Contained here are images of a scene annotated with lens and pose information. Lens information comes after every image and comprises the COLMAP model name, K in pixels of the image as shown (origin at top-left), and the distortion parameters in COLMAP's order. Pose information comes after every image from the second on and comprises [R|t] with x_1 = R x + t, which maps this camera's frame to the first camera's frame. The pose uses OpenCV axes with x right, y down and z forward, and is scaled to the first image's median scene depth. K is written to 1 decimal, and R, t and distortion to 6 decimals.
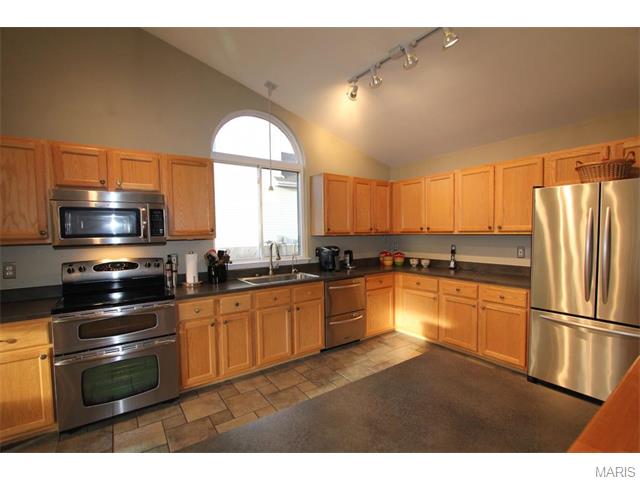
lens RADIAL K [[293.6, 0, 321.5], [0, 293.6, 243.3], [0, 0, 1]] dist [-0.015612, 0.002408]
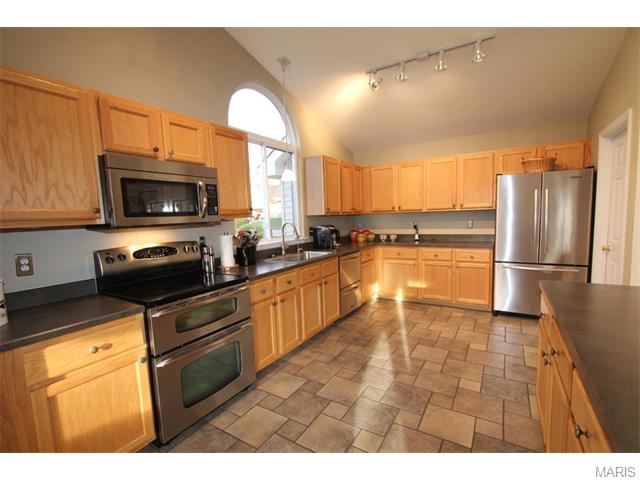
lens RADIAL K [[293.6, 0, 322.9], [0, 293.6, 243.6], [0, 0, 1]] dist [-0.015612, 0.002408]
pose [[0.919742, -0.056518, 0.388433, -0.540692], [0.038403, 0.997789, 0.054249, 0.024950], [-0.390640, -0.034979, 0.919879, 0.034038]]
